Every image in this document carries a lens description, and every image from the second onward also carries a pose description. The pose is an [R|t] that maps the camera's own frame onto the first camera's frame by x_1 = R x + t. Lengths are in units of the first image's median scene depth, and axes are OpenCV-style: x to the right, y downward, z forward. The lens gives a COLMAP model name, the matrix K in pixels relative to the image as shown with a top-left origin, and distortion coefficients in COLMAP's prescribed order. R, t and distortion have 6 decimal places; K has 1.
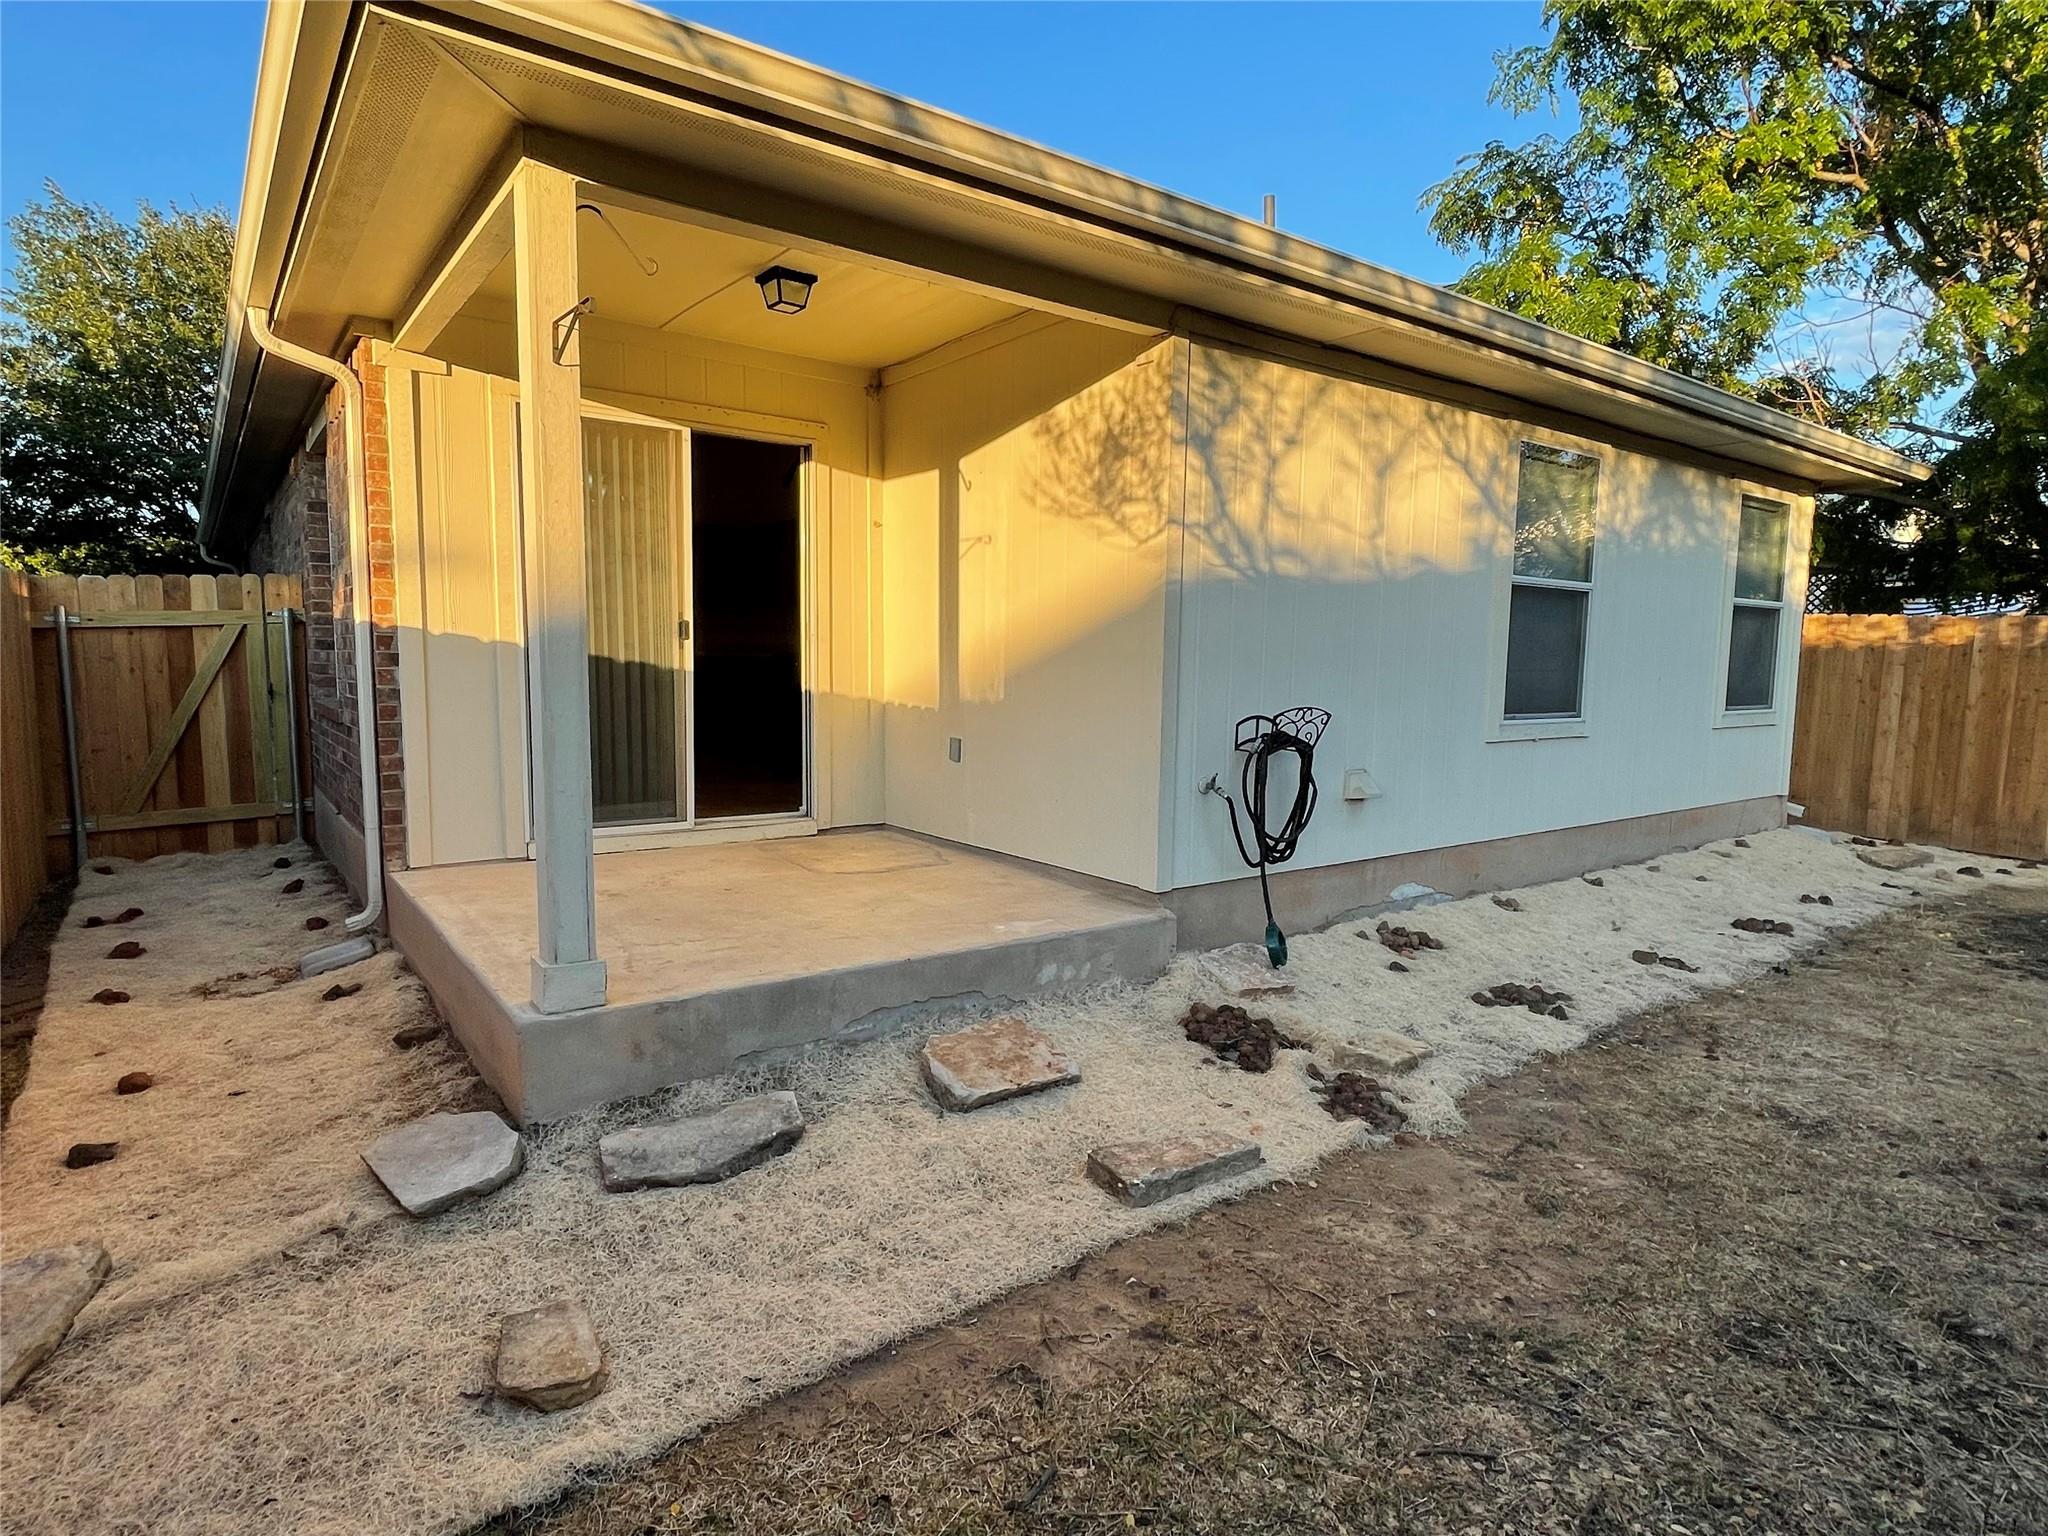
lens RADIAL K [[1122.0, 0, 1024.0], [0, 1122.0, 768.0], [0, 0, 1]] dist [0.000359, -0.000054]
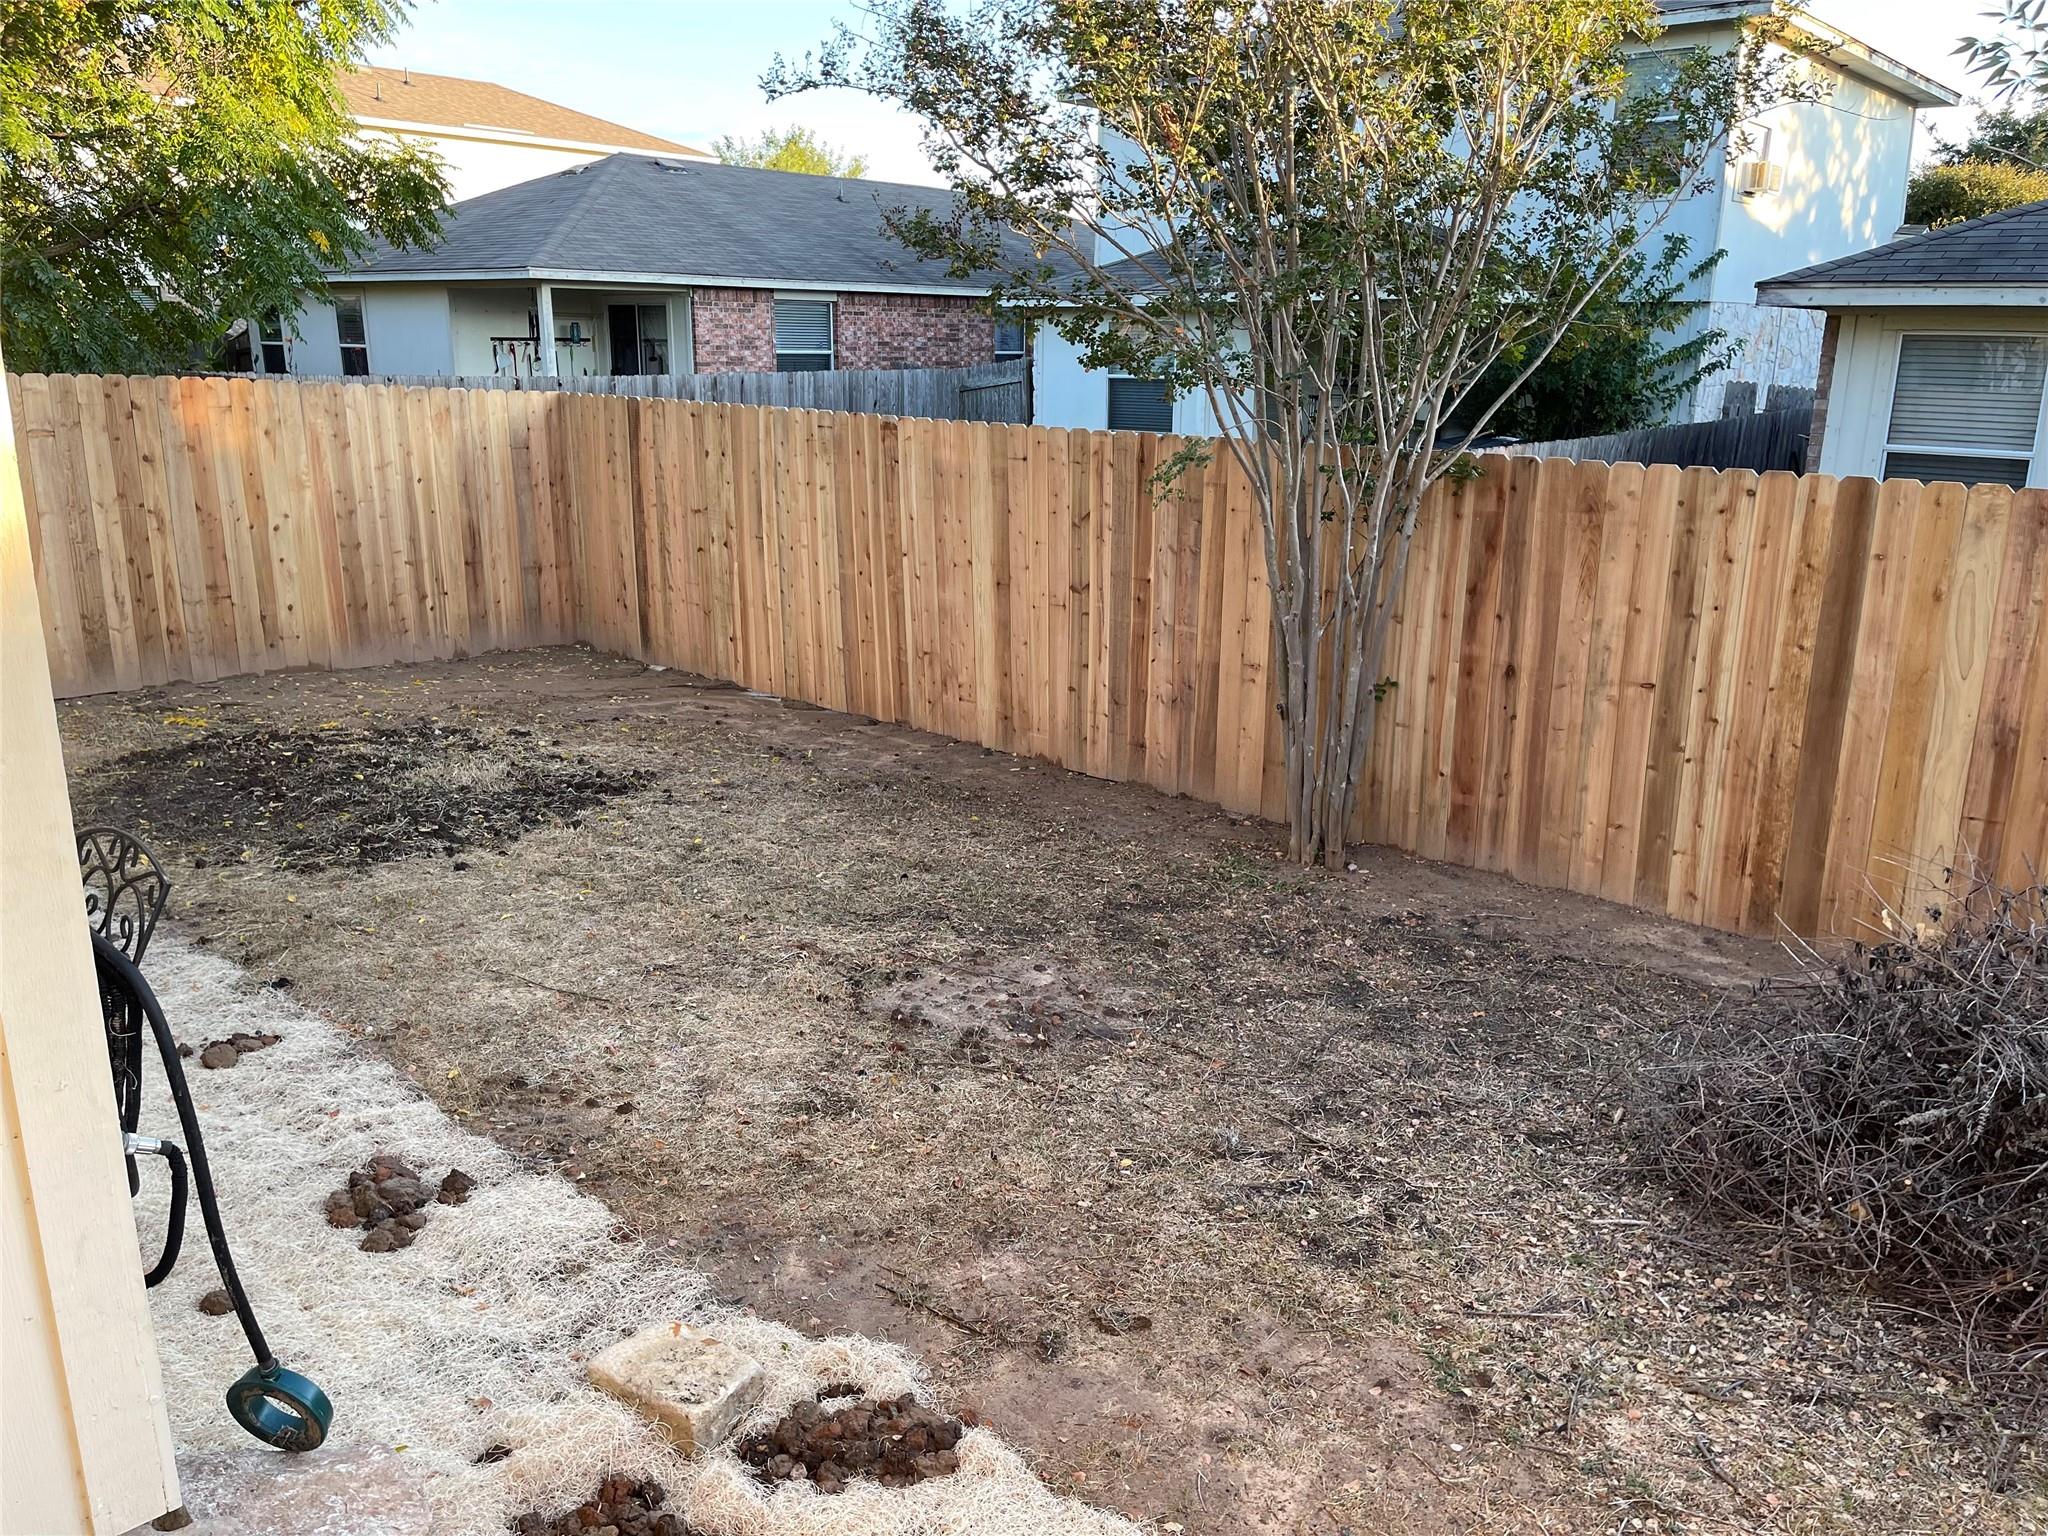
lens RADIAL K [[1490.0, 0, 1032.1], [0, 1490.0, 754.0], [0, 0, 1]] dist [0.035726, -0.082954]
pose [[-0.167964, -0.267831, 0.948712, -0.346357], [0.098464, 0.953014, 0.286478, -0.249376], [-0.980863, 0.141532, -0.133701, 0.931765]]
